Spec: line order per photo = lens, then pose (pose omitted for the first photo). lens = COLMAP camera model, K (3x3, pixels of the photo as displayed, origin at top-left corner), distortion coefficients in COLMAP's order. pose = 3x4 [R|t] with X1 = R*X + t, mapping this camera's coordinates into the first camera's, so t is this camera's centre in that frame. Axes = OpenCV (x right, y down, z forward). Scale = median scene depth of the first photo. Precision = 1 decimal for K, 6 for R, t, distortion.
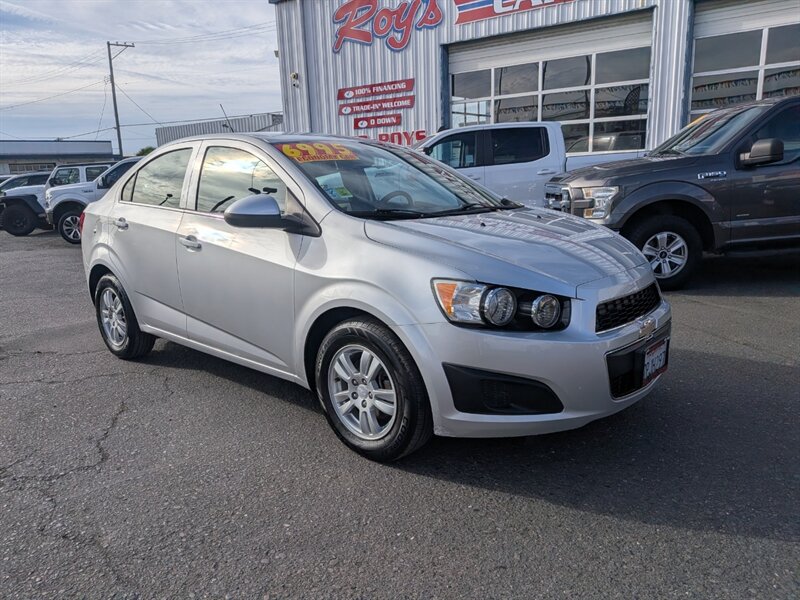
lens RADIAL K [[581.4, 0, 391.0], [0, 581.4, 315.1], [0, 0, 1]] dist [0.001357, -0.004203]
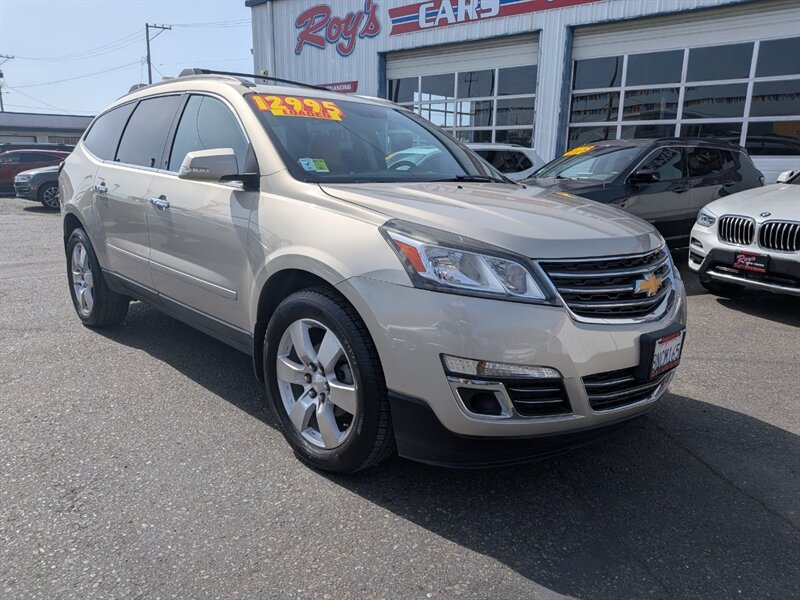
lens RADIAL K [[581.4, 0, 386.1], [0, 581.4, 328.5], [0, 0, 1]] dist [0.001357, -0.004203]
pose [[0.995315, 0.073889, -0.062350, 0.201620], [-0.071589, 0.996696, 0.038358, 0.028845], [0.064978, -0.033715, 0.997317, -0.147564]]
